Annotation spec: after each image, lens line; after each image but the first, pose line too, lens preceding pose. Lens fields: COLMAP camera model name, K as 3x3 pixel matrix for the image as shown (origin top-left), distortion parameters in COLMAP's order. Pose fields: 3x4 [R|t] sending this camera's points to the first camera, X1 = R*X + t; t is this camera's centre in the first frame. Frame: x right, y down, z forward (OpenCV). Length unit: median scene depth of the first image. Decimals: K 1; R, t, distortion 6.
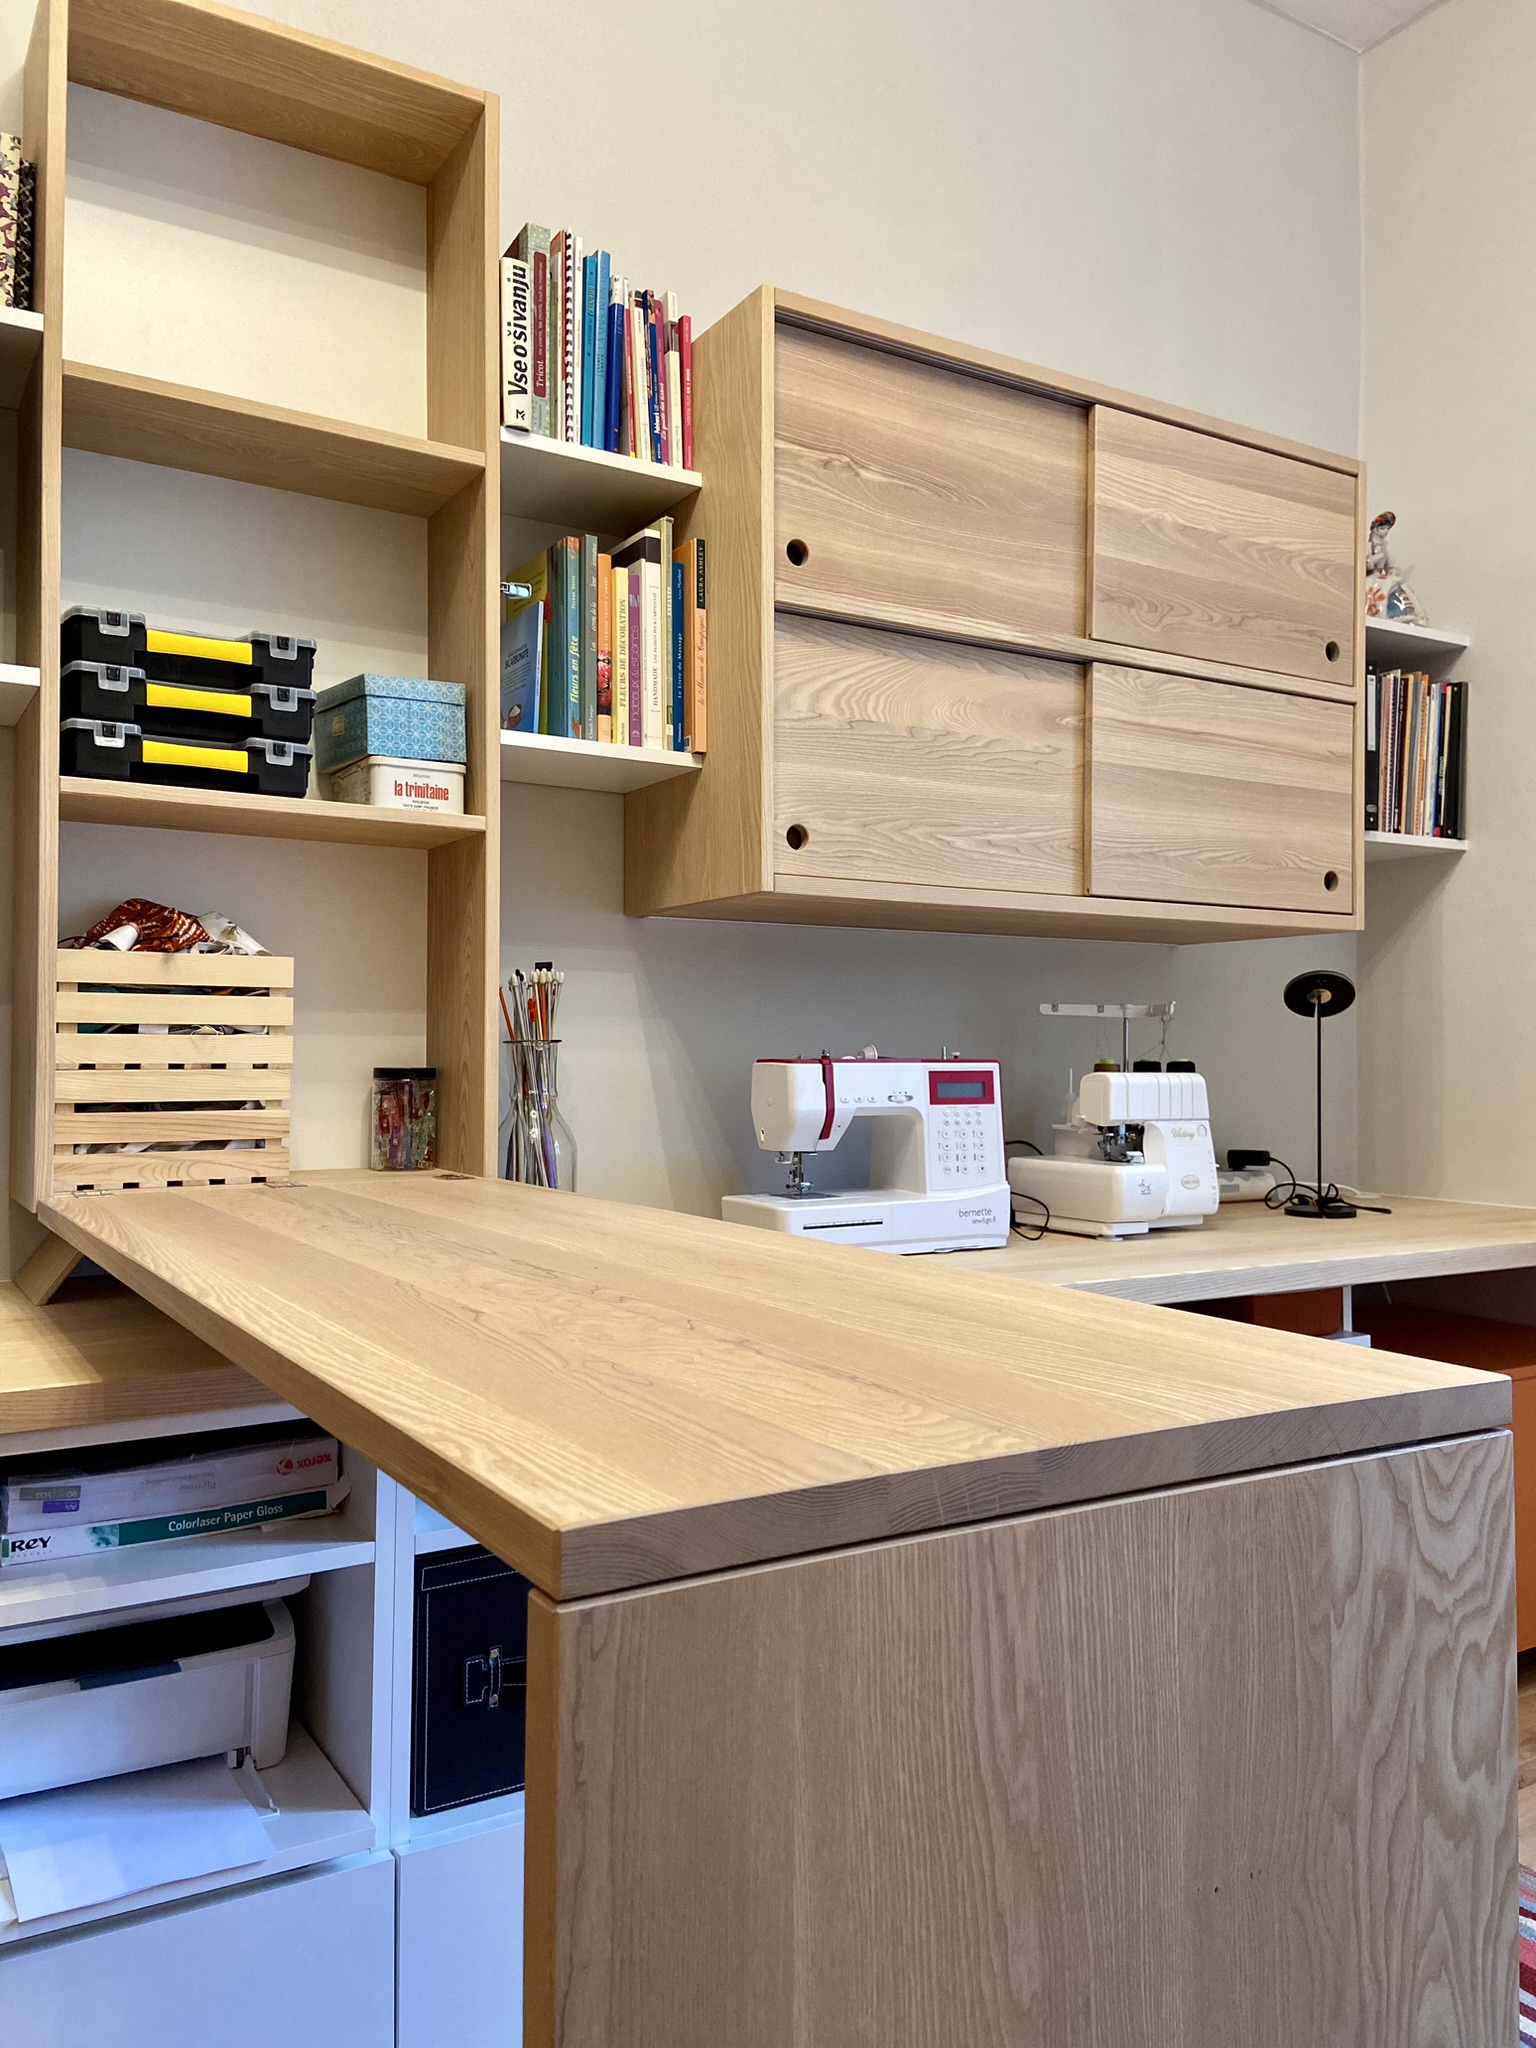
lens RADIAL K [[1523.8, 0, 768.0], [0, 1523.8, 1024.0], [0, 0, 1]] dist [0.114776, -0.150868]
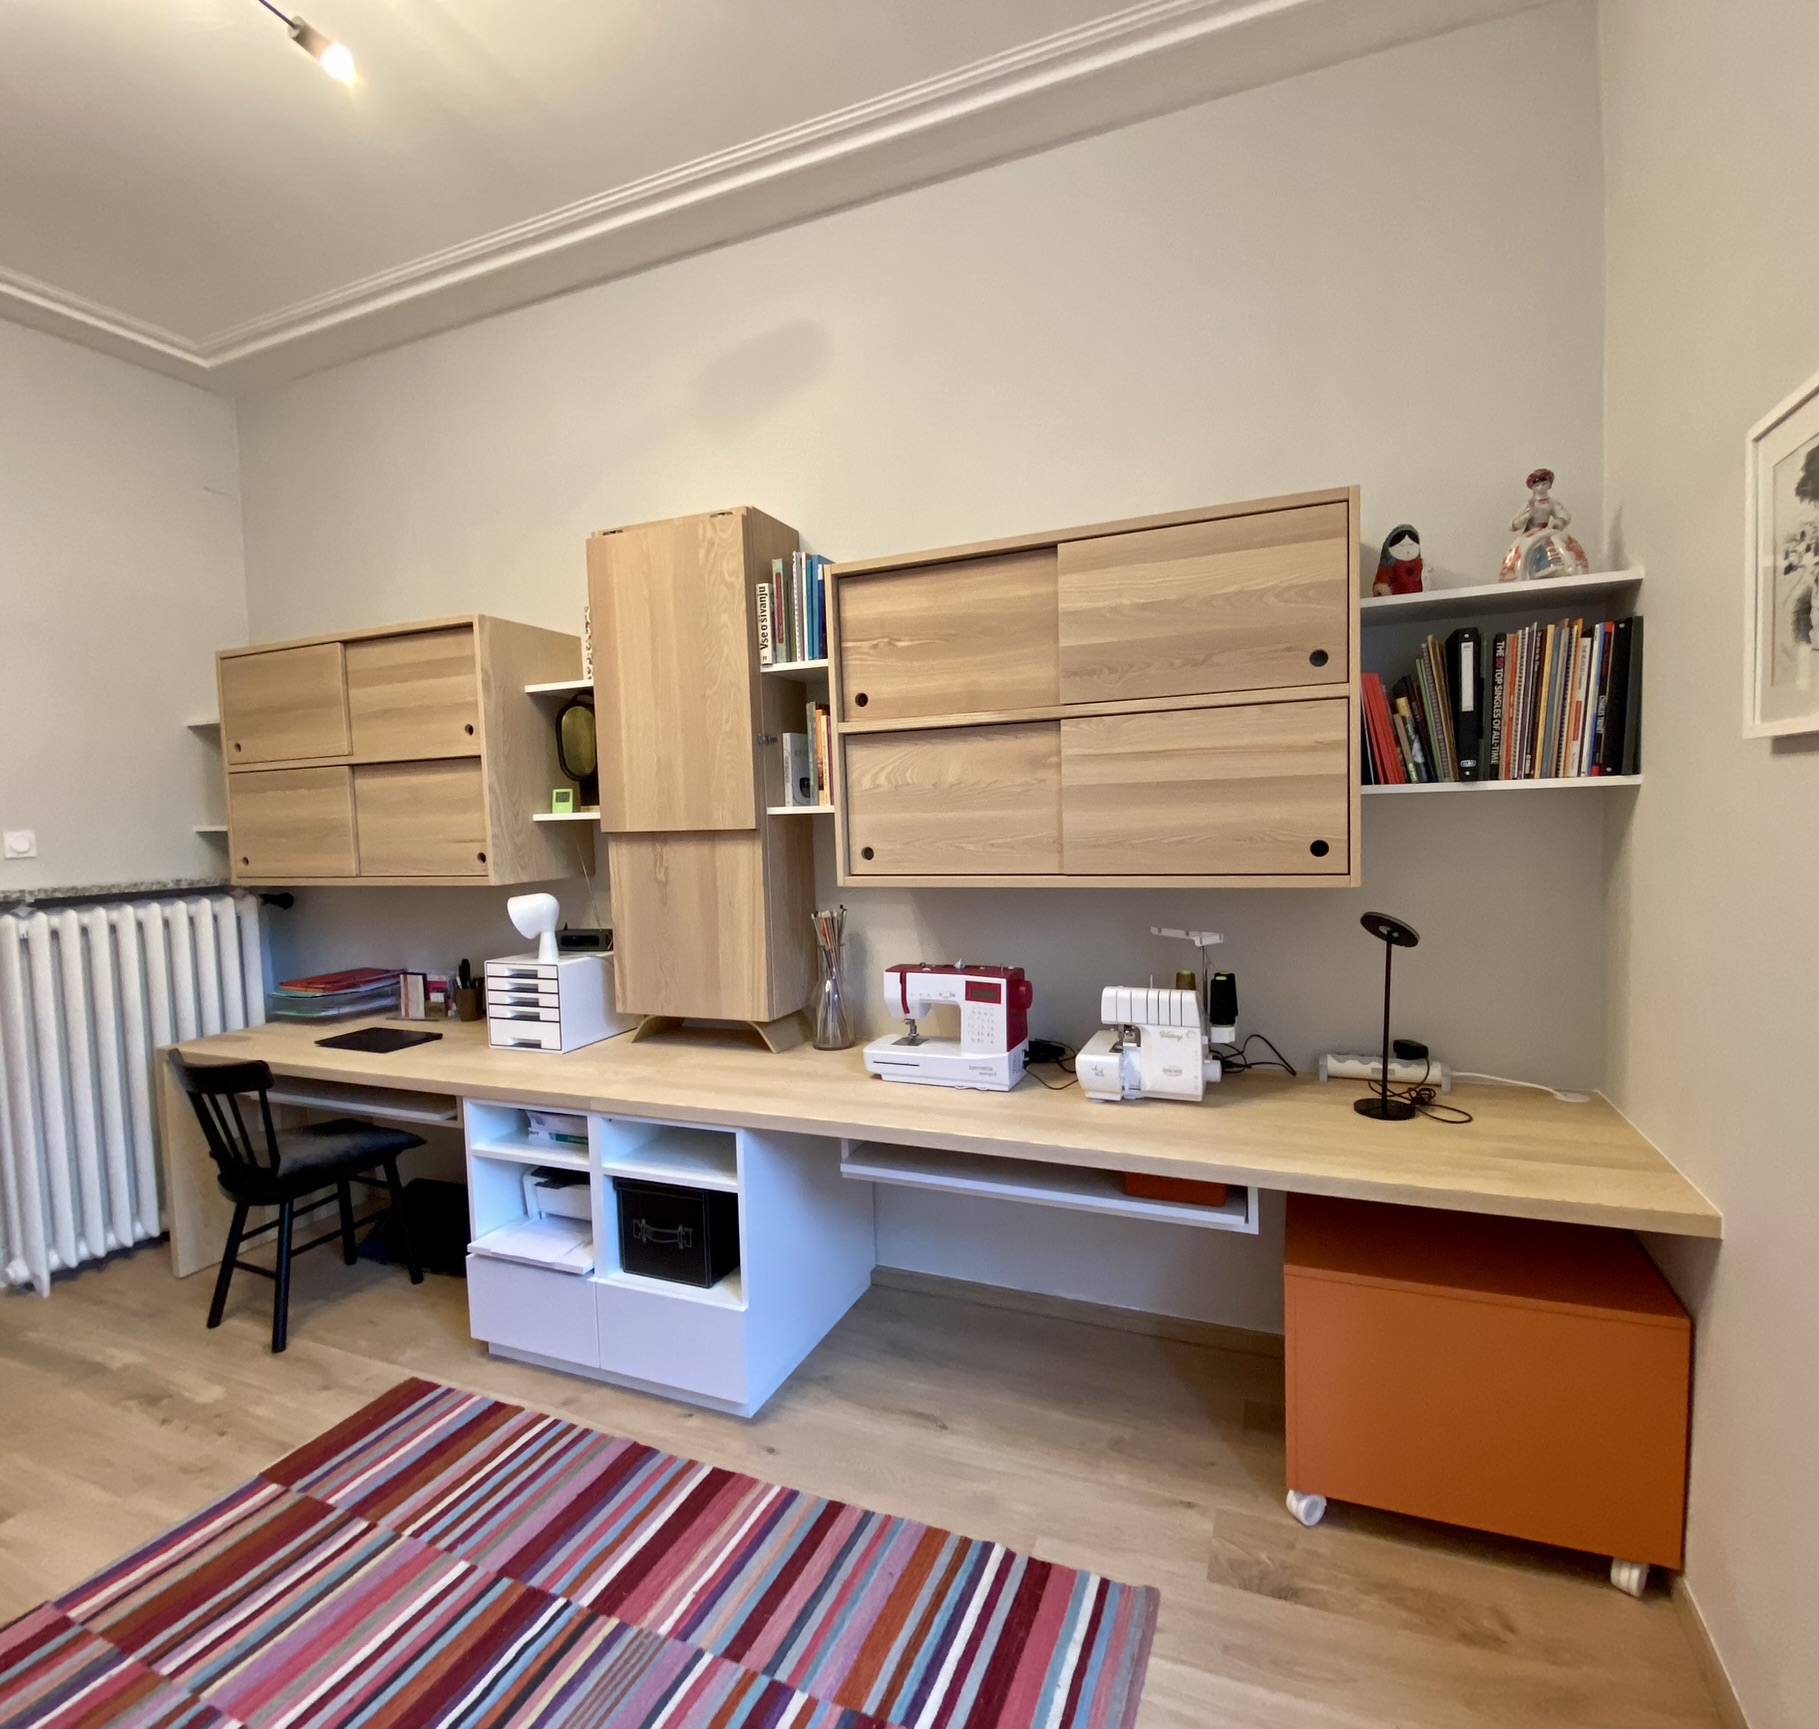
lens RADIAL K [[917.6, 0, 943.3], [0, 917.6, 871.6], [0, 0, 1]] dist [0.053463, -0.050816]
pose [[0.604360, 0.028606, -0.796198, 0.902211], [0.048352, 0.996196, 0.072494, -0.166196], [0.795243, -0.082310, 0.600678, 0.376312]]
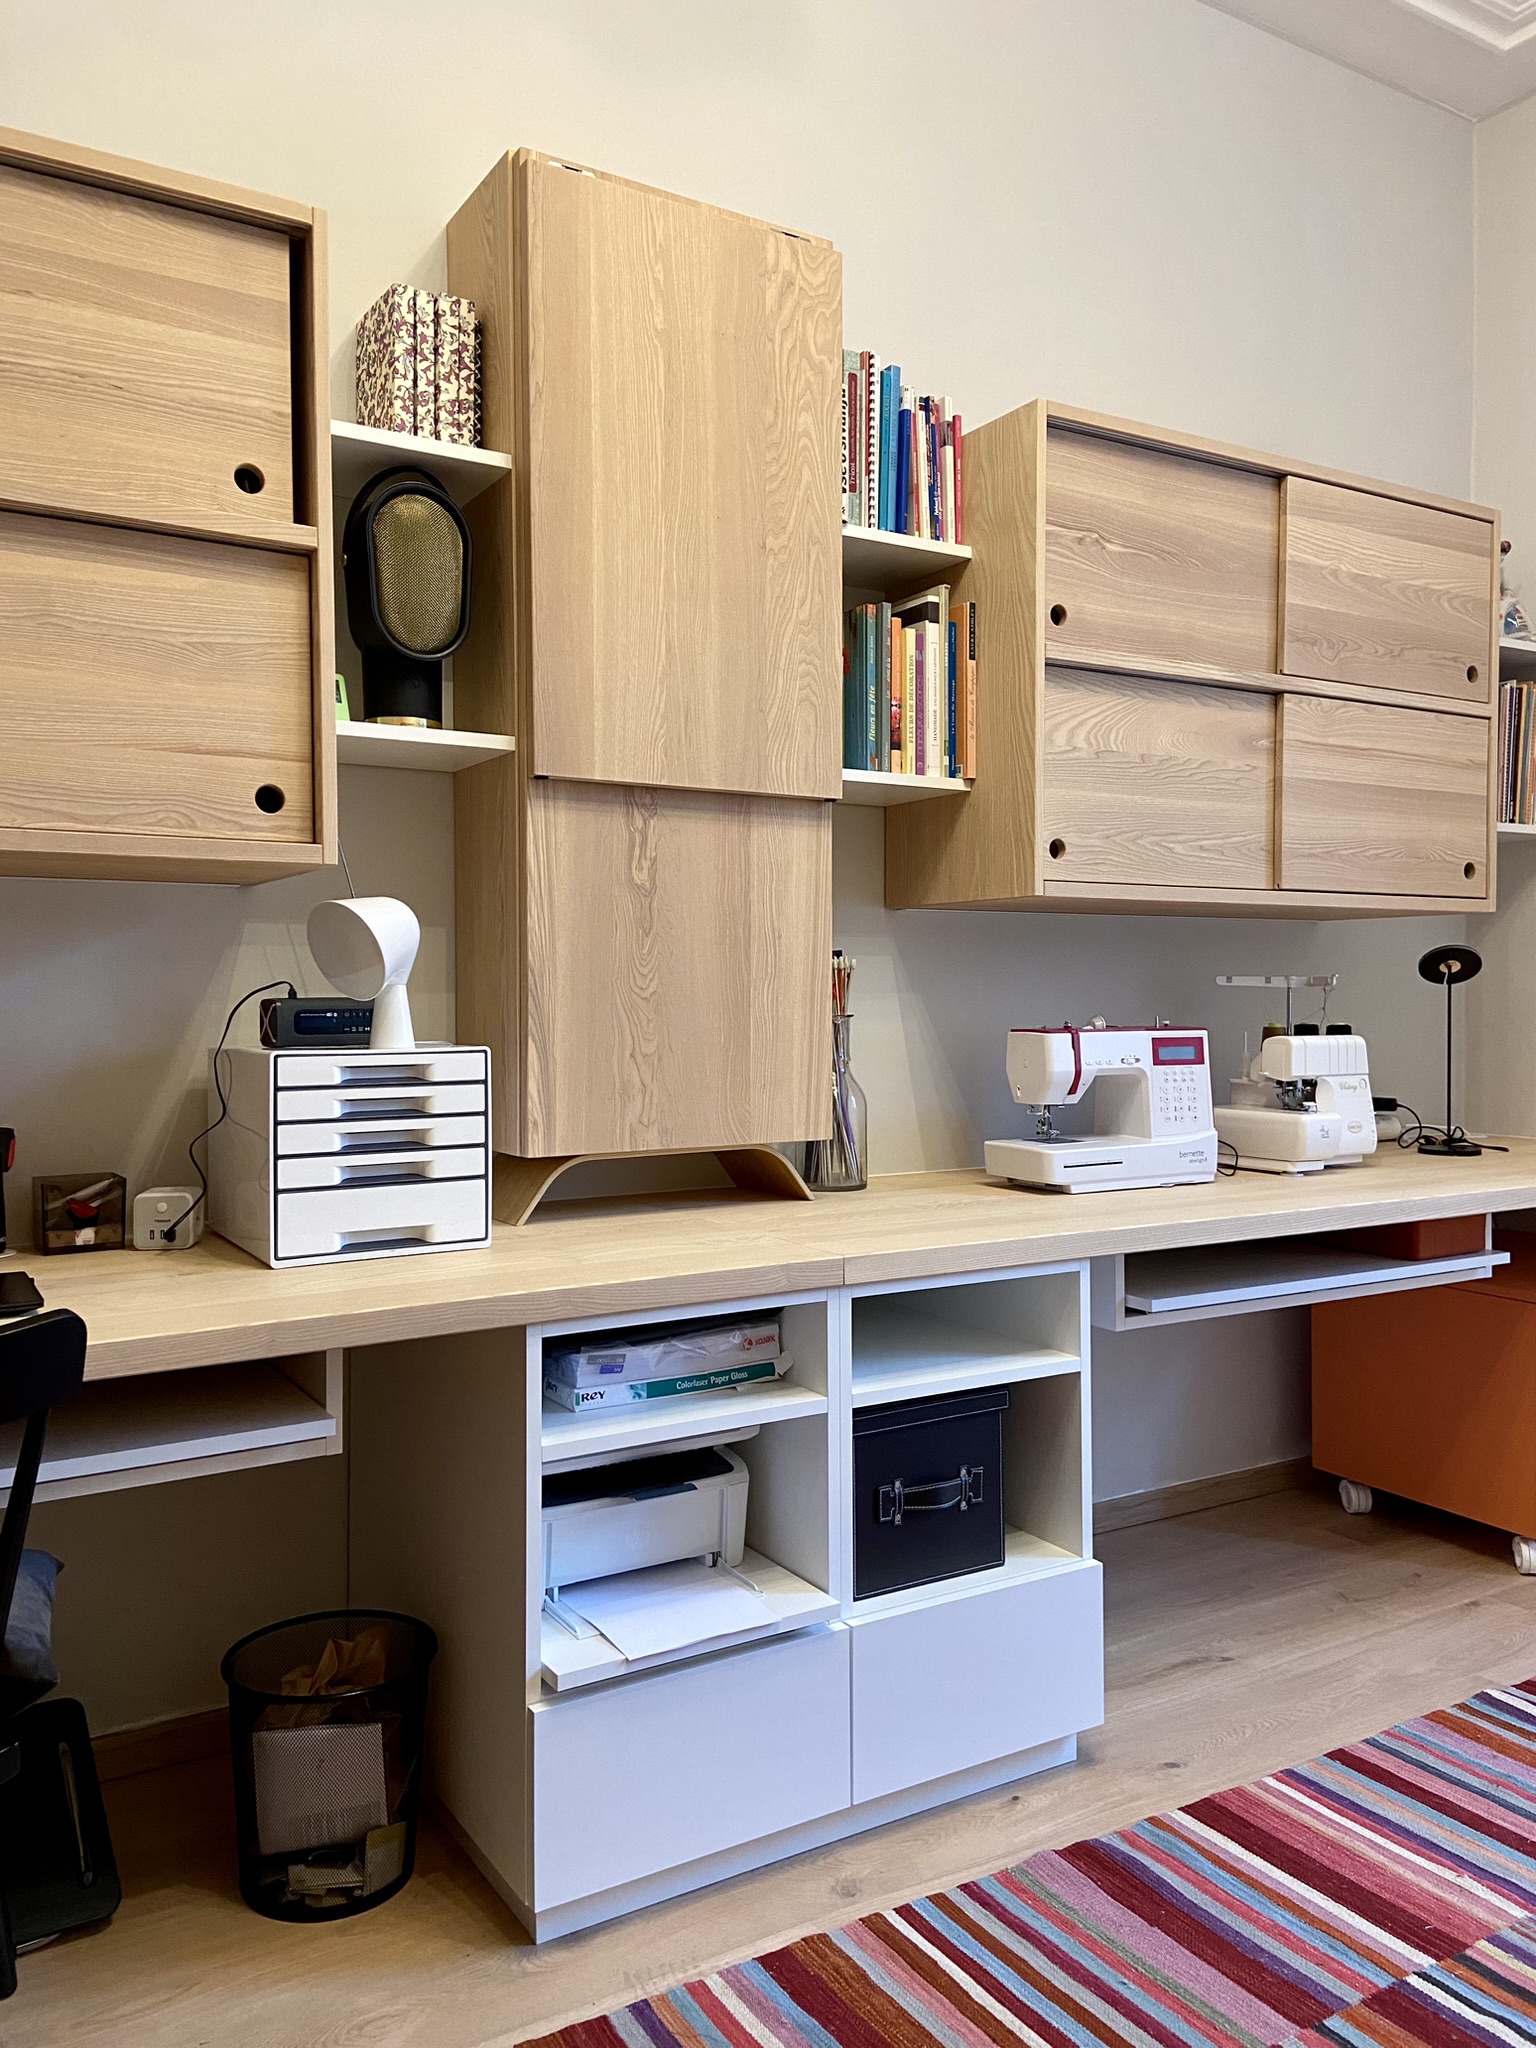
lens RADIAL K [[1522.8, 0, 753.7], [0, 1522.8, 1017.7], [0, 0, 1]] dist [0.119514, -0.155440]
pose [[0.999974, -0.005946, -0.004082, -0.206359], [0.006088, 0.999344, 0.035710, -0.030652], [0.003867, -0.035734, 0.999354, -0.219152]]
